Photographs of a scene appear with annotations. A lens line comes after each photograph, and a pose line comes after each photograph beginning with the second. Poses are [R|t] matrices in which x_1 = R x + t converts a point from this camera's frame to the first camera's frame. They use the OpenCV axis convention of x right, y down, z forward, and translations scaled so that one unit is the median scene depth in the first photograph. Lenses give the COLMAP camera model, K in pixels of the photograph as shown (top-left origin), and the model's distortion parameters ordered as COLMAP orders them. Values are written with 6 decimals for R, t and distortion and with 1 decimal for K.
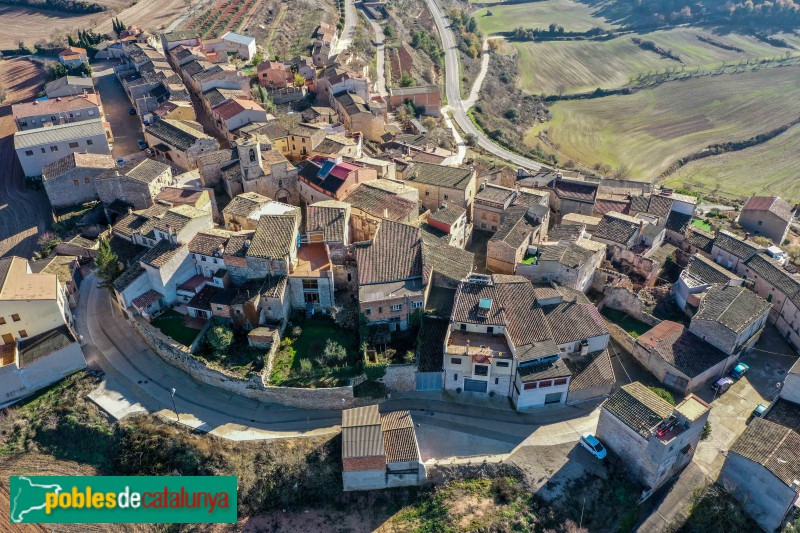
lens RADIAL K [[634.7, 0, 400.0], [0, 634.7, 266.5], [0, 0, 1]] dist [-0.004076, -0.002094]
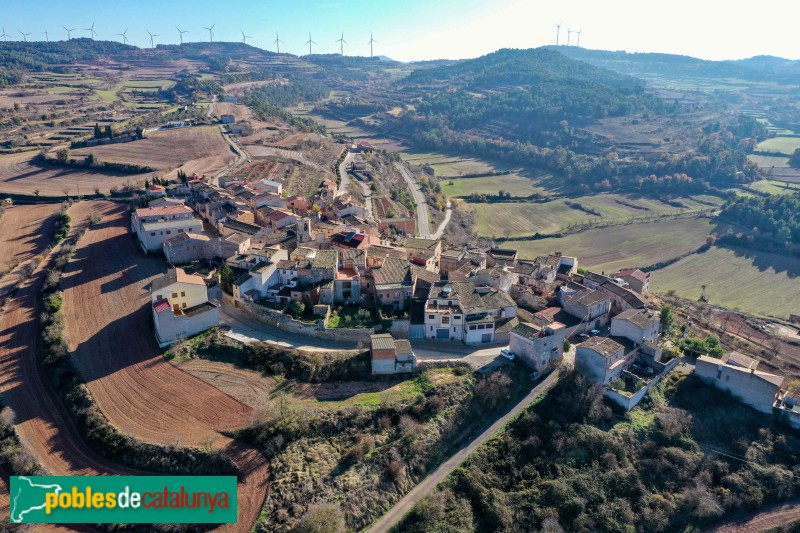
lens RADIAL K [[634.7, 0, 400.0], [0, 634.7, 266.5], [0, 0, 1]] dist [-0.004076, -0.002094]
pose [[0.998924, 0.003562, 0.046230, -0.070615], [0.009229, 0.961819, -0.273531, 0.420489], [-0.045439, 0.273664, 0.960752, -0.636374]]
